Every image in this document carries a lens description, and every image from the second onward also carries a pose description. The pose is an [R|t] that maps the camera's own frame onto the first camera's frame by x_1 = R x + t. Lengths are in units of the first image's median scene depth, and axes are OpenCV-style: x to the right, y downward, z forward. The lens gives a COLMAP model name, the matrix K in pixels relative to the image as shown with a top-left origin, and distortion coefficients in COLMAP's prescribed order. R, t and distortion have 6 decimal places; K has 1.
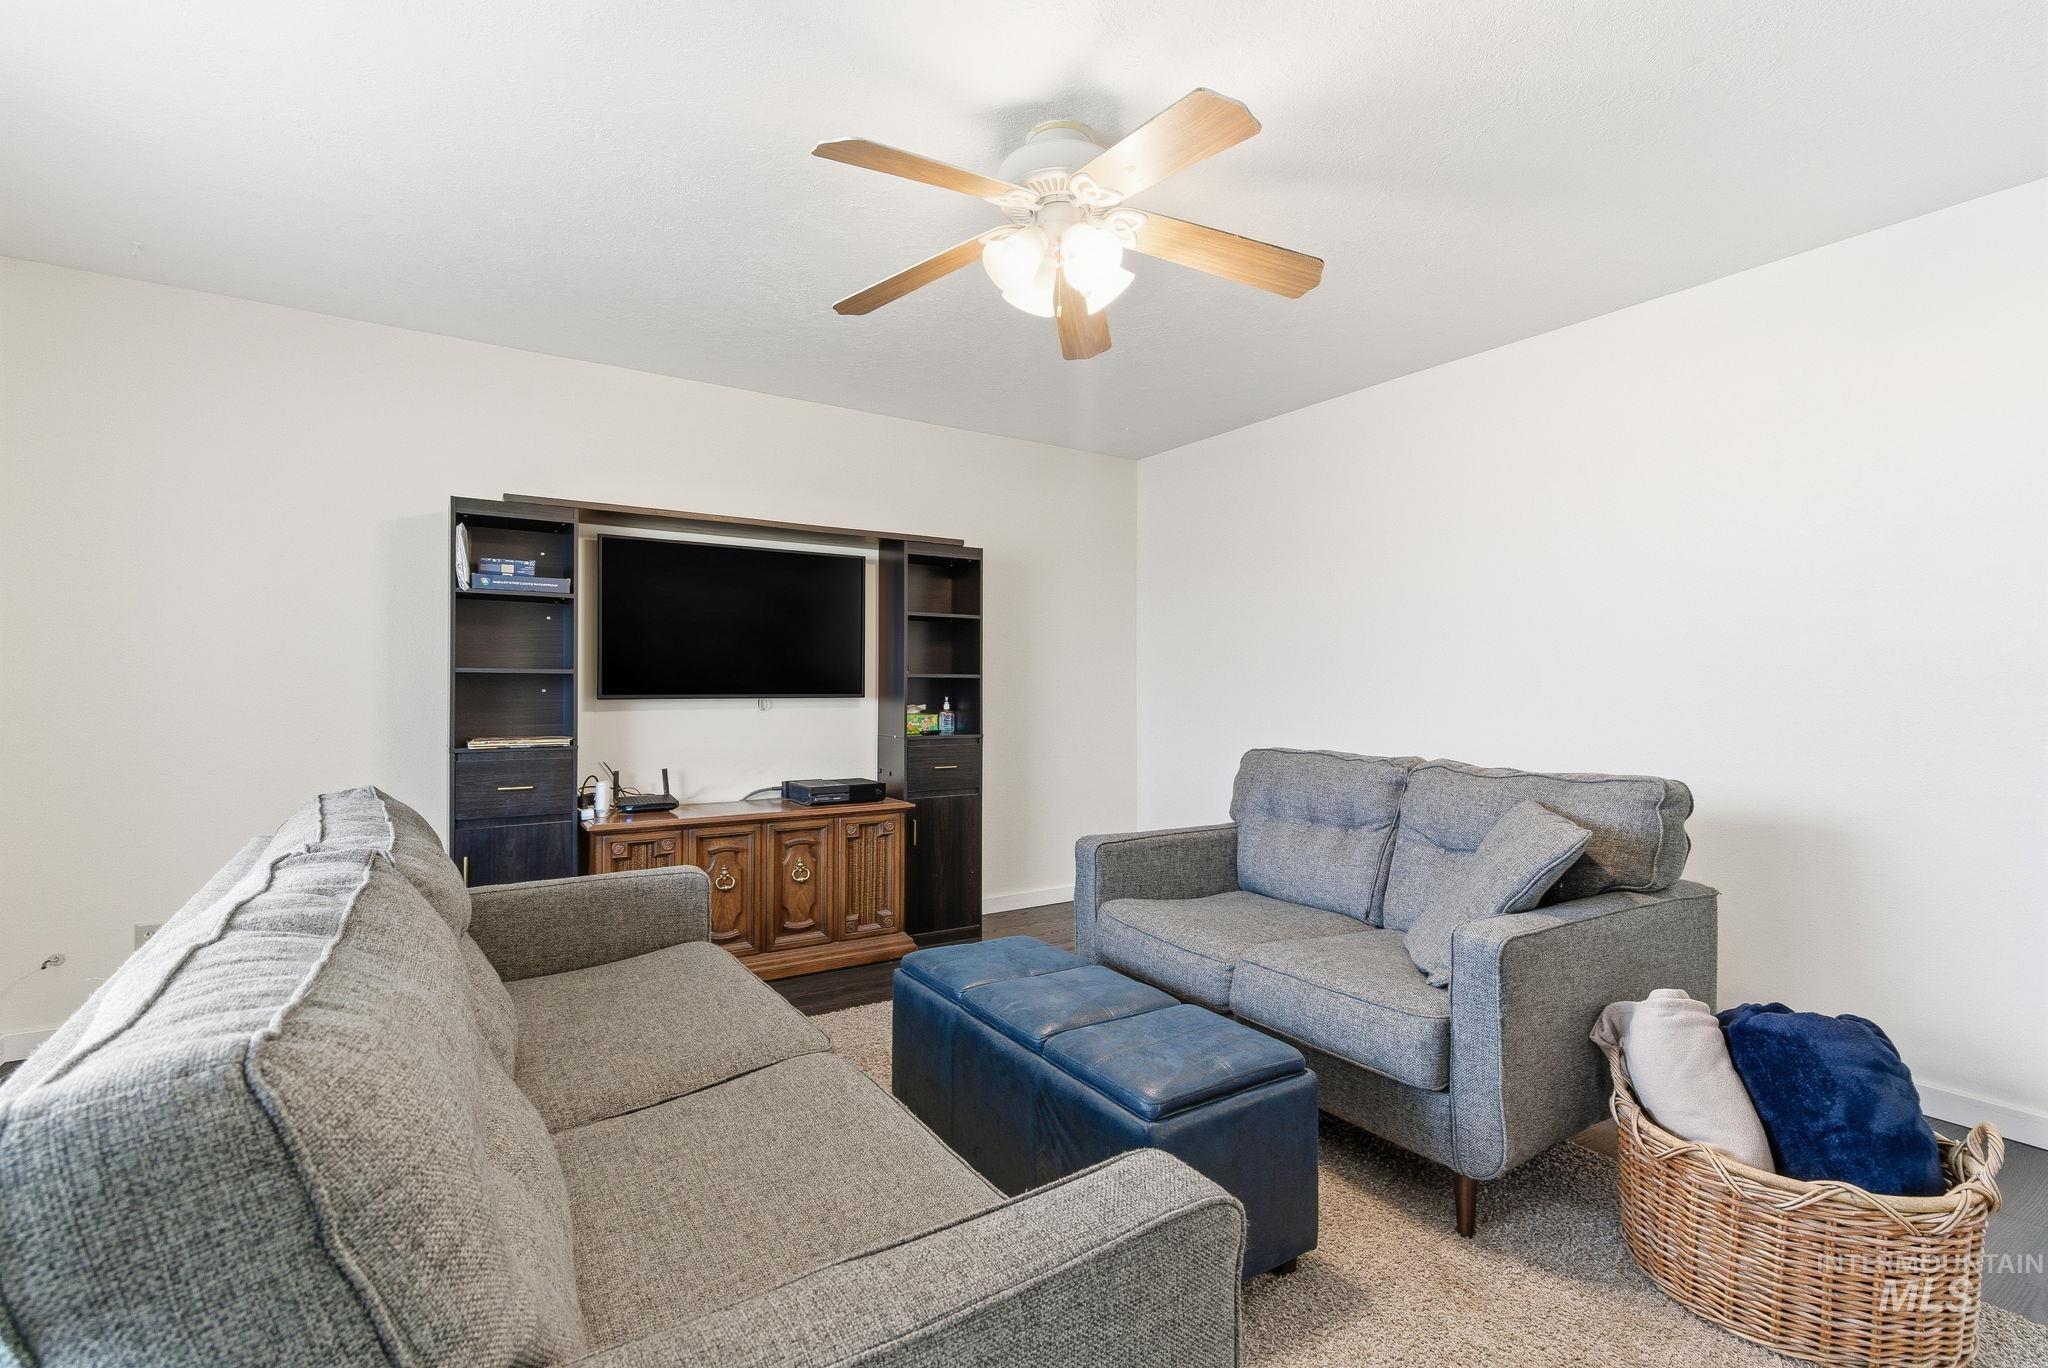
lens RADIAL K [[939.9, 0, 1032.3], [0, 939.9, 684.2], [0, 0, 1]] dist [0.002162, -0.001444]
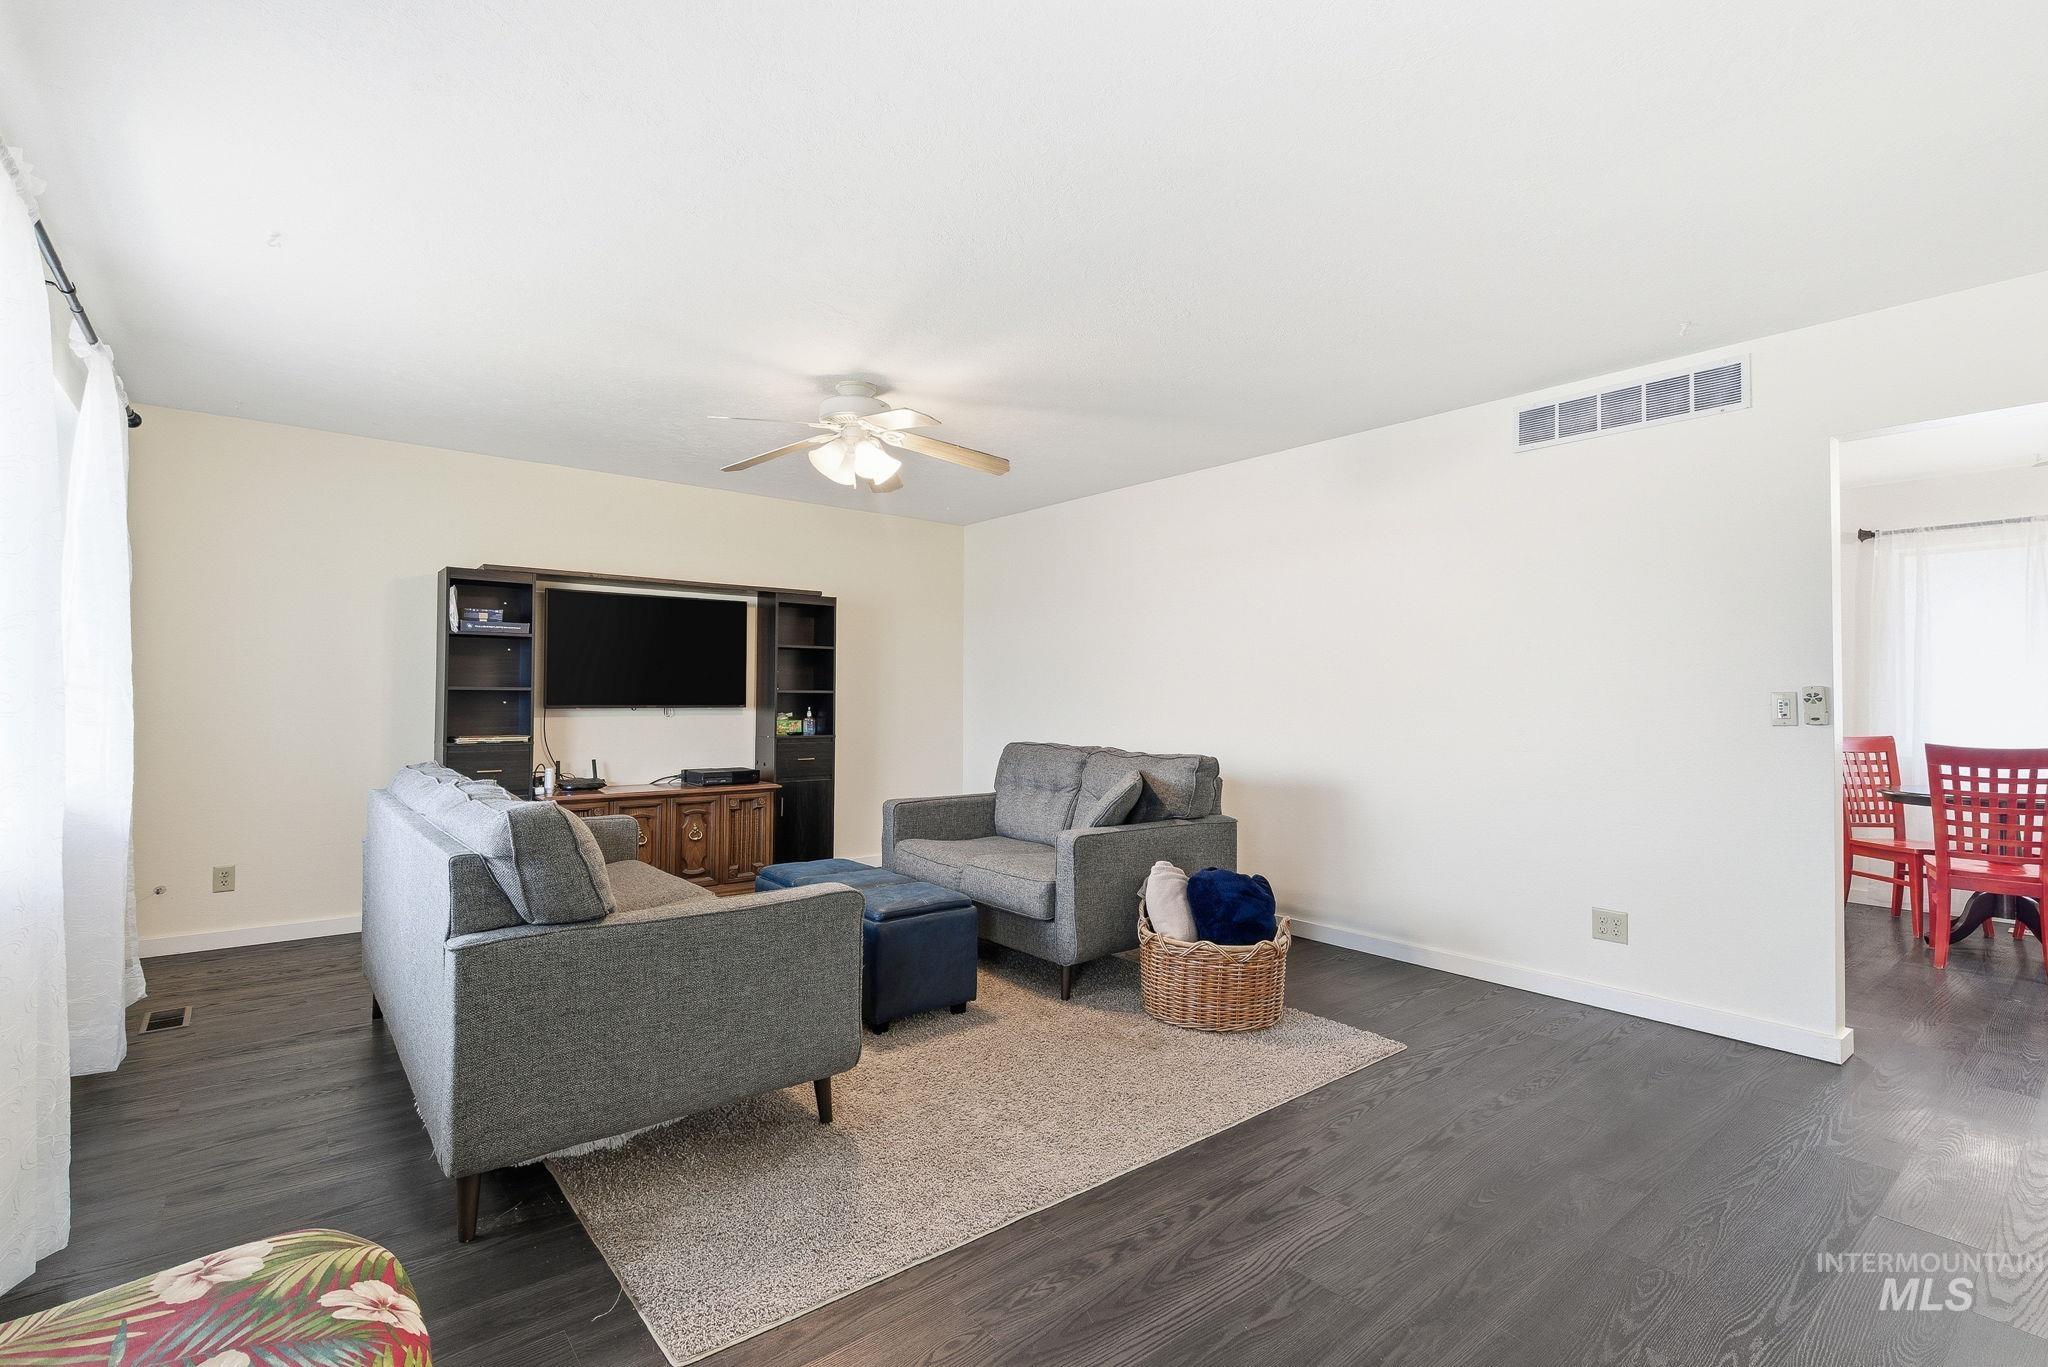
lens RADIAL K [[939.9, 0, 1033.0], [0, 939.9, 672.1], [0, 0, 1]] dist [0.002162, -0.001444]
pose [[0.994506, 0.006022, 0.104509, 0.113688], [-0.003841, 0.999771, -0.021058, -0.012124], [-0.104612, 0.020541, 0.994301, -0.484417]]
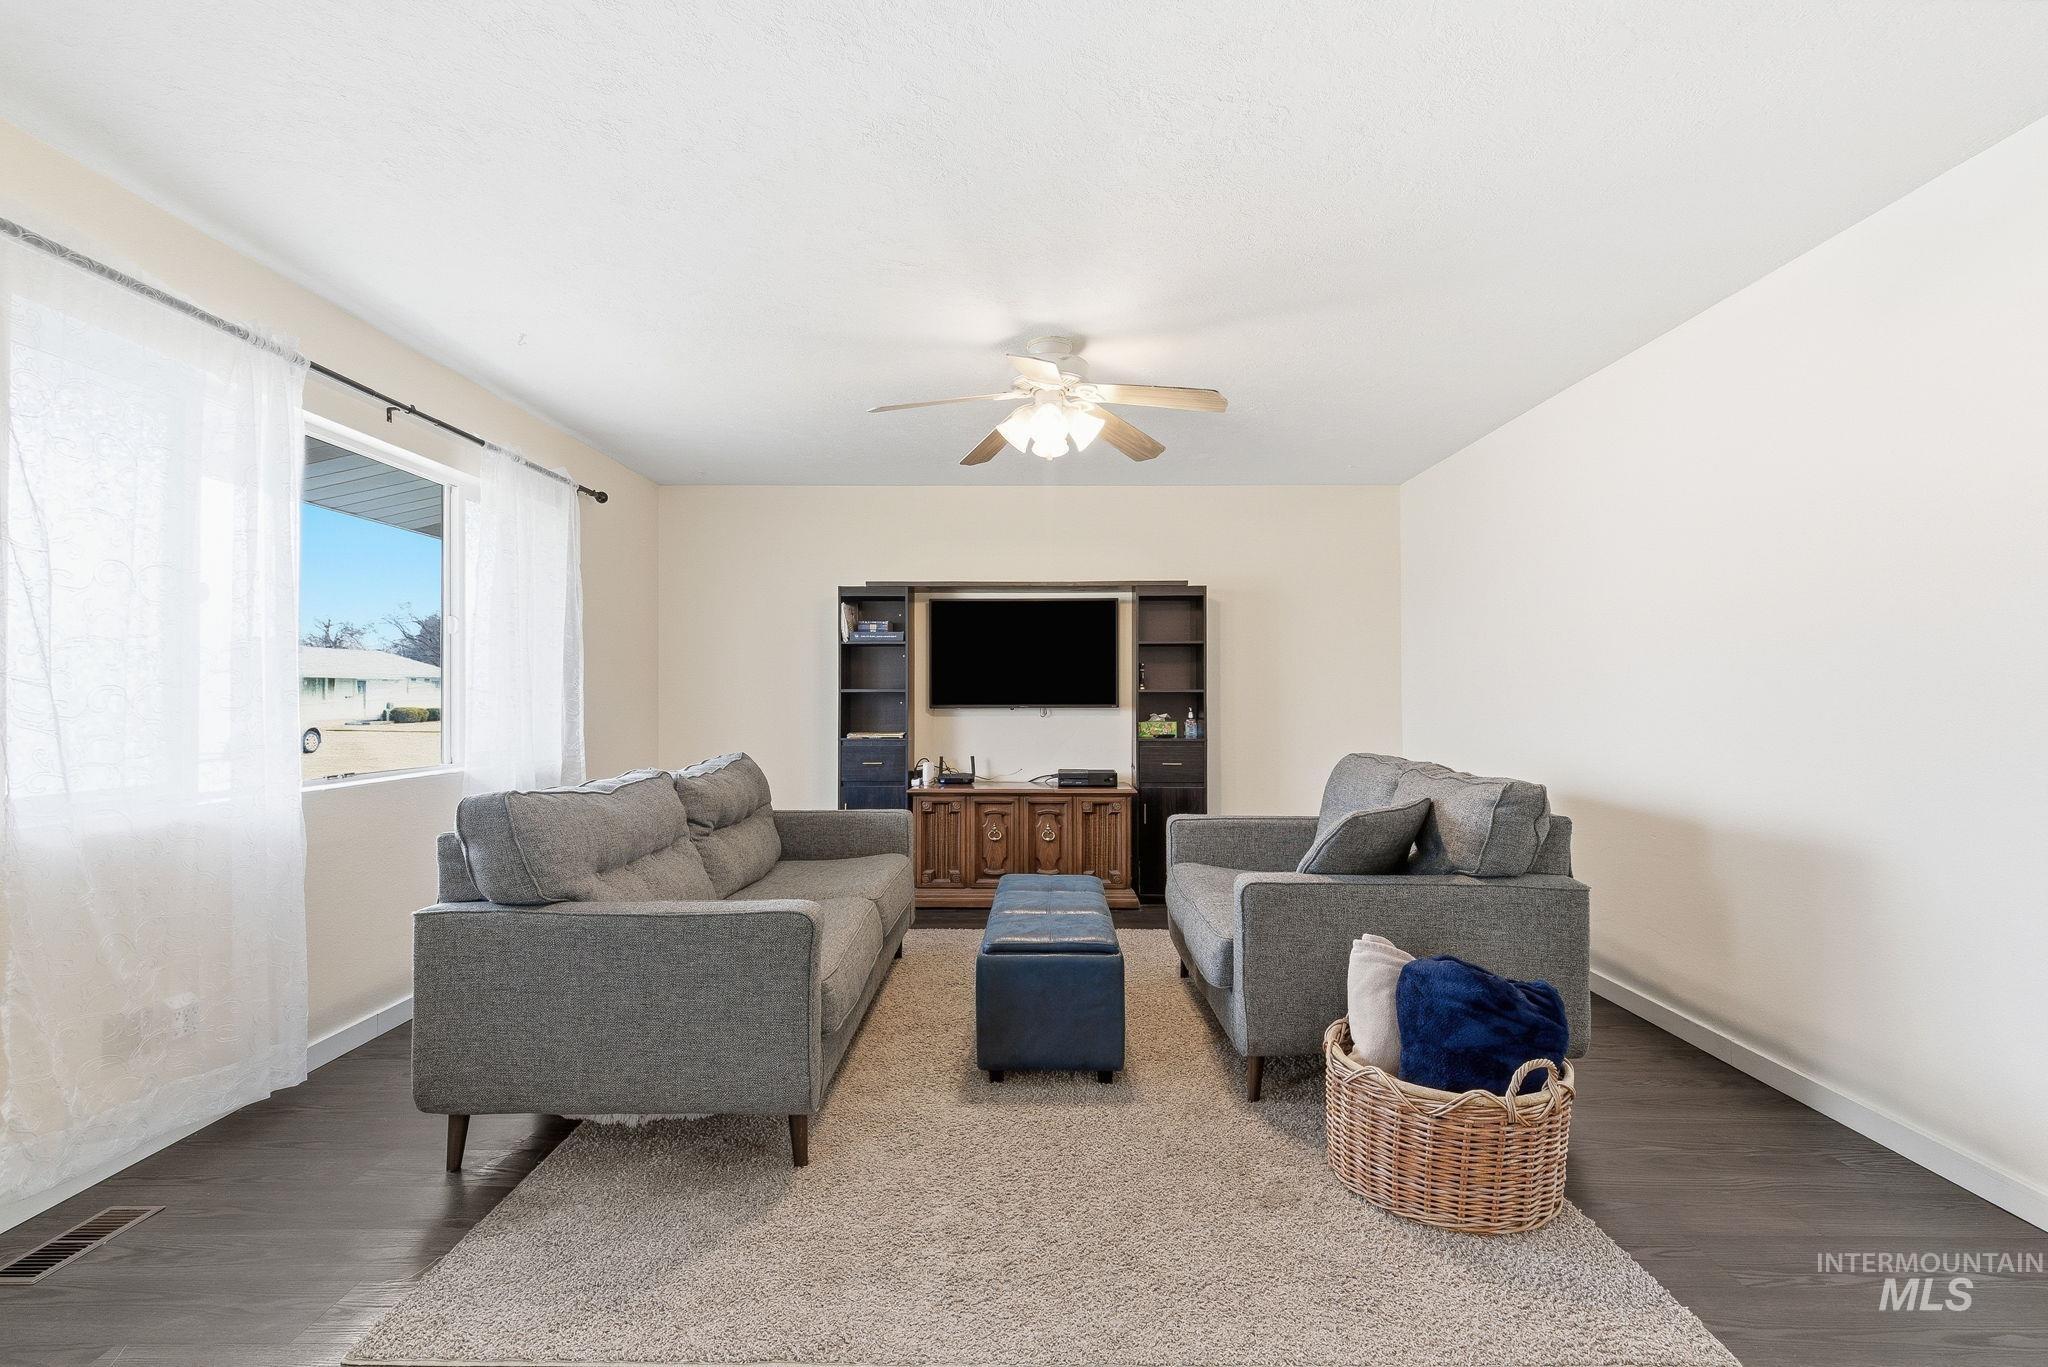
lens RADIAL K [[939.9, 0, 1020.3], [0, 939.9, 681.3], [0, 0, 1]] dist [0.002162, -0.001444]
pose [[0.831676, -0.012013, -0.555131, 0.540805], [0.005151, 0.999890, -0.013921, -0.006399], [0.555237, 0.008718, 0.831647, -0.193858]]
